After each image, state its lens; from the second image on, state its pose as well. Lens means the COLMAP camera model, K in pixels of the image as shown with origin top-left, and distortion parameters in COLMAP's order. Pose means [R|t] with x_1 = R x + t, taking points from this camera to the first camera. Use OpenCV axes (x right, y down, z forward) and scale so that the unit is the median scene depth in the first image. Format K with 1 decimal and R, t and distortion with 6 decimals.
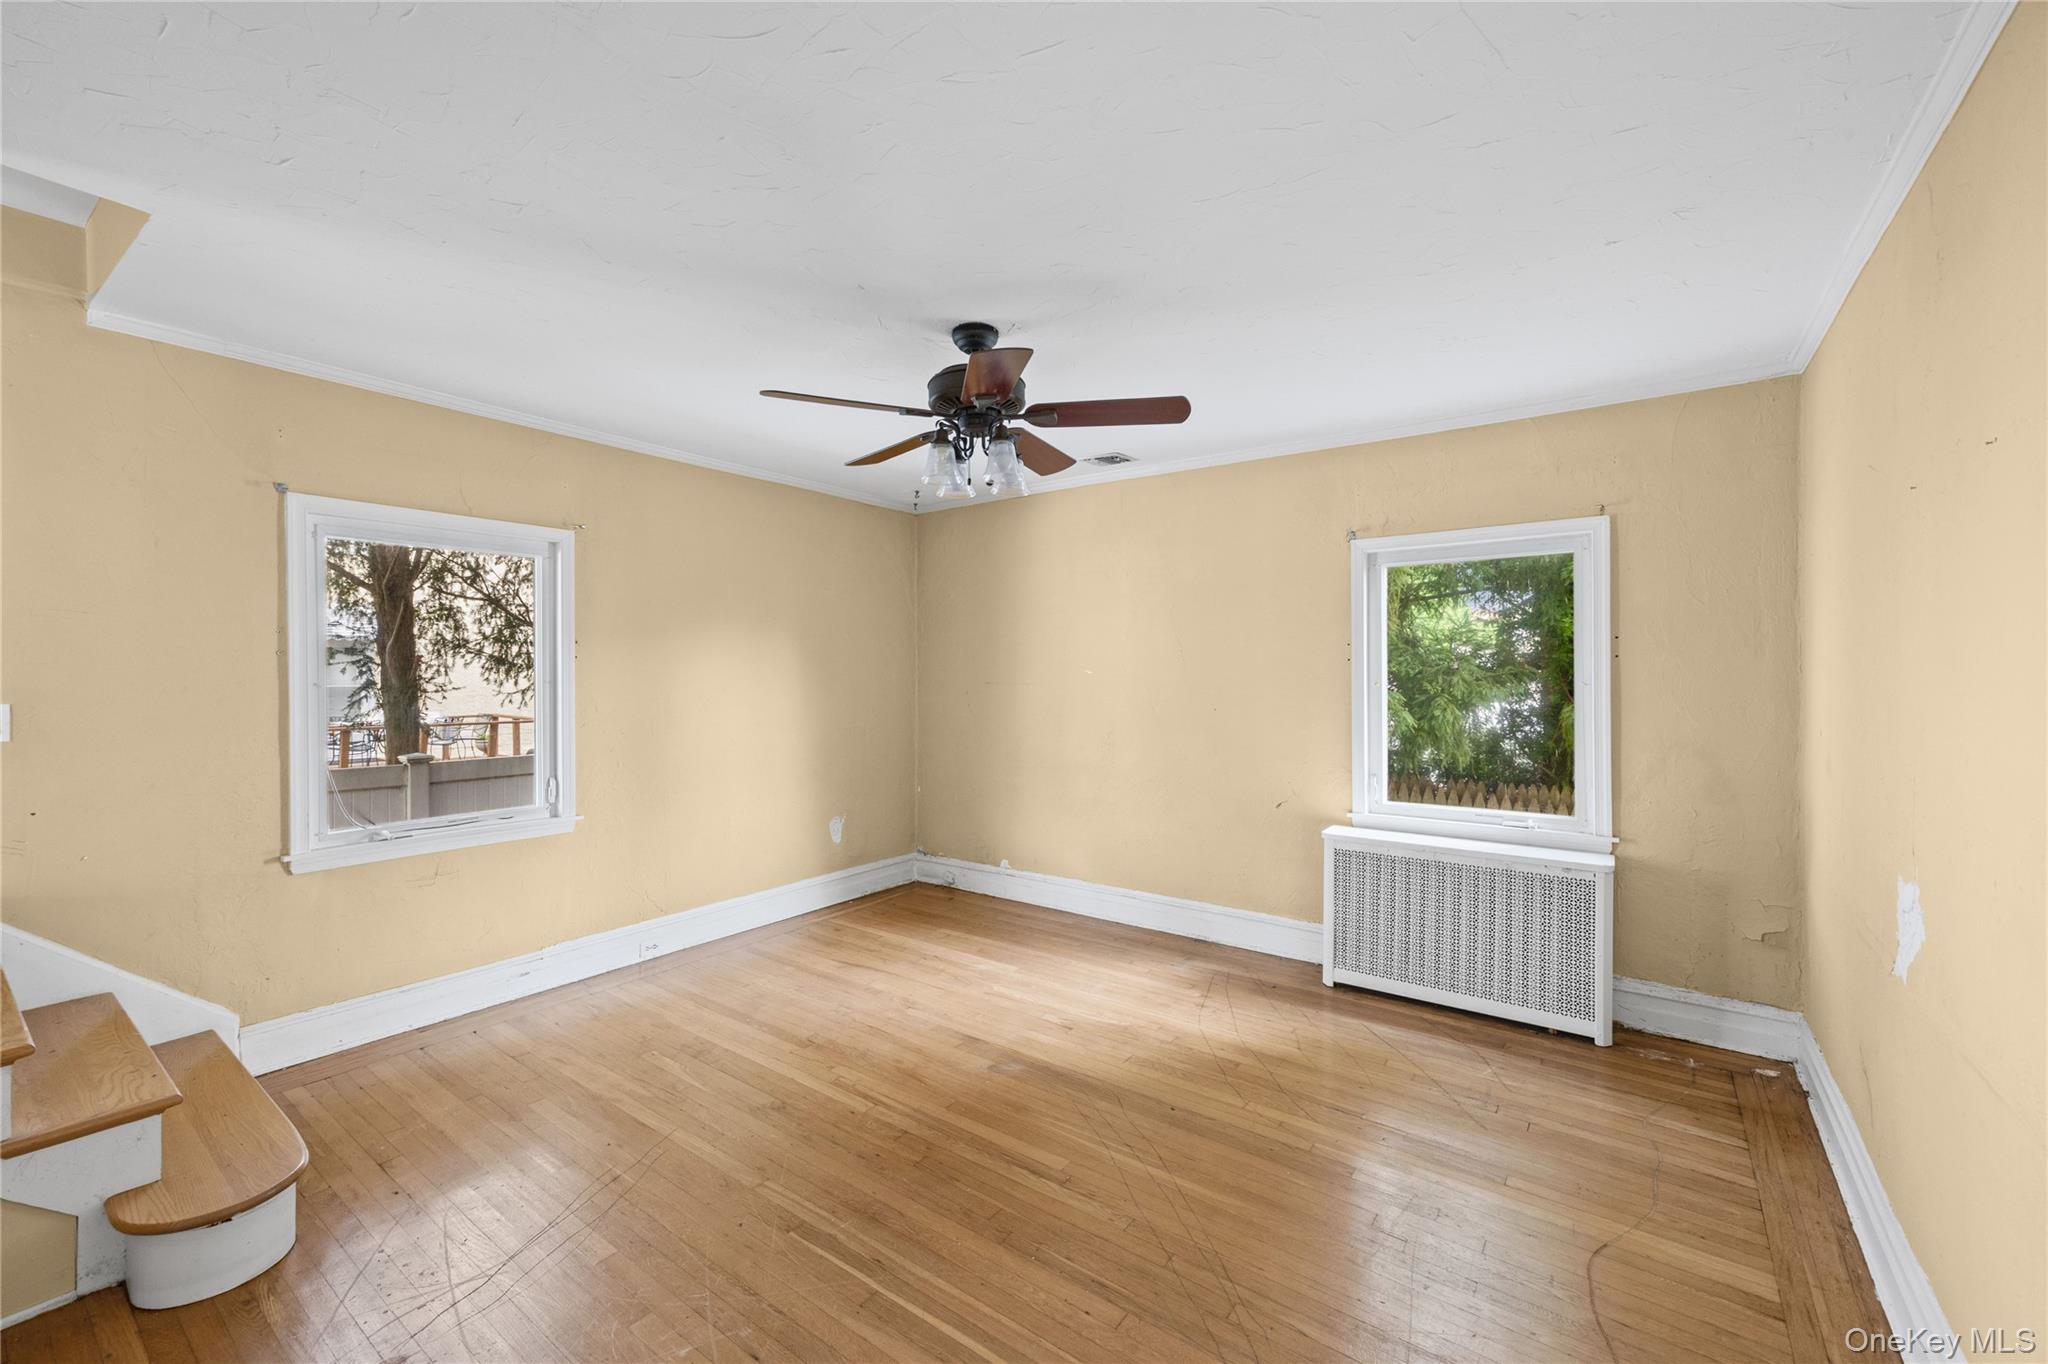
lens RADIAL K [[820.0, 0, 1028.9], [0, 820.0, 677.9], [0, 0, 1]] dist [0.013451, -0.001156]
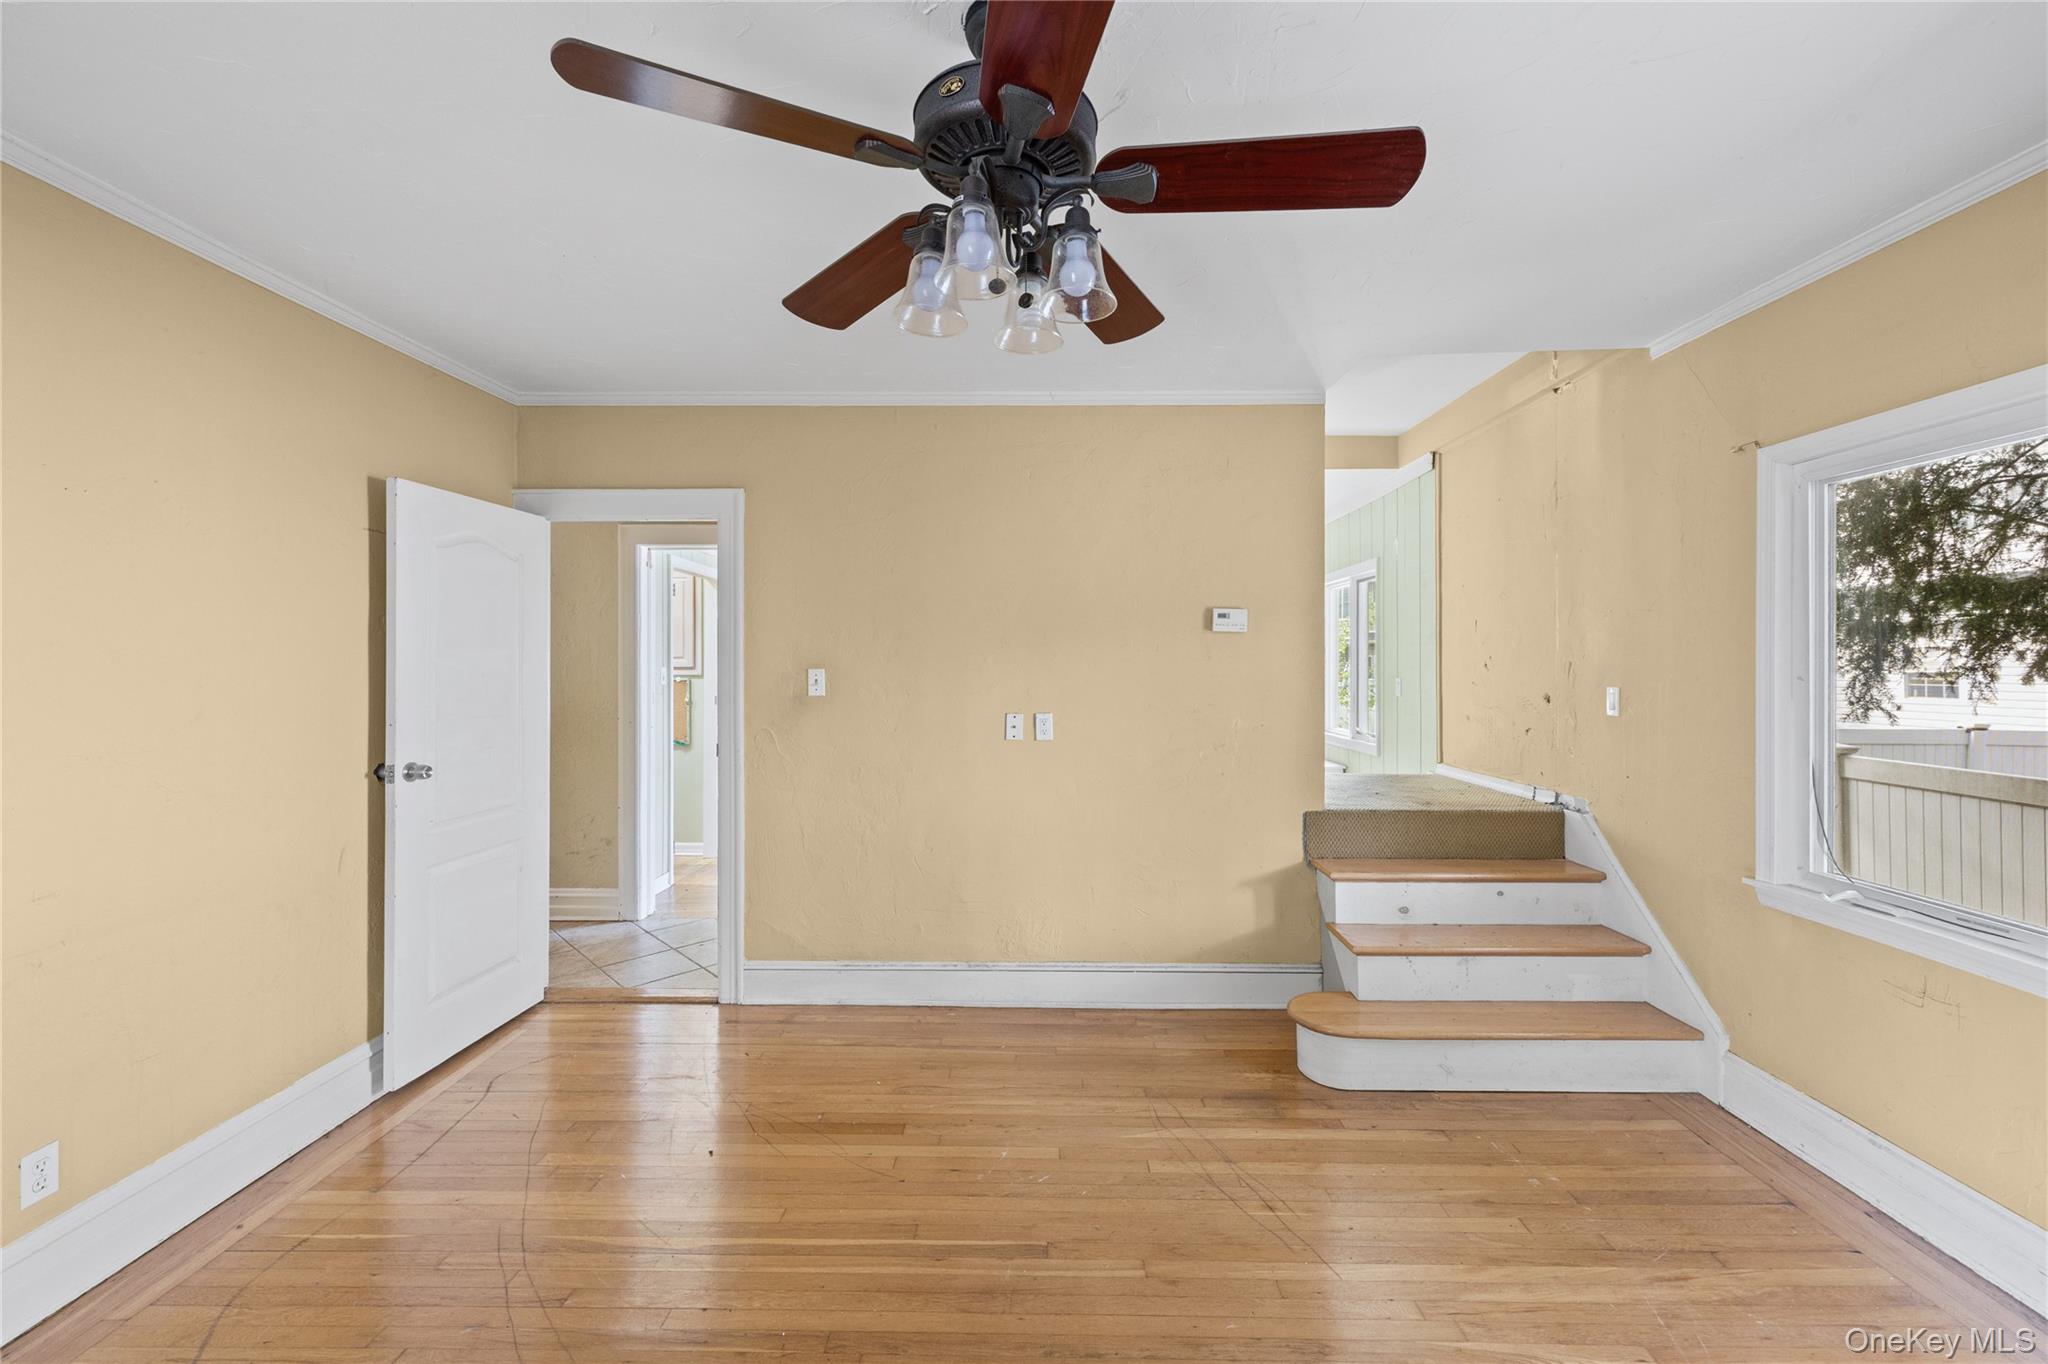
lens RADIAL K [[820.0, 0, 1028.9], [0, 820.0, 677.9], [0, 0, 1]] dist [0.013451, -0.001156]
pose [[-0.812956, 0.011217, -0.582217, 0.299912], [-0.005115, 0.999638, 0.026401, -0.015259], [0.582303, 0.024441, -0.812605, 1.868082]]
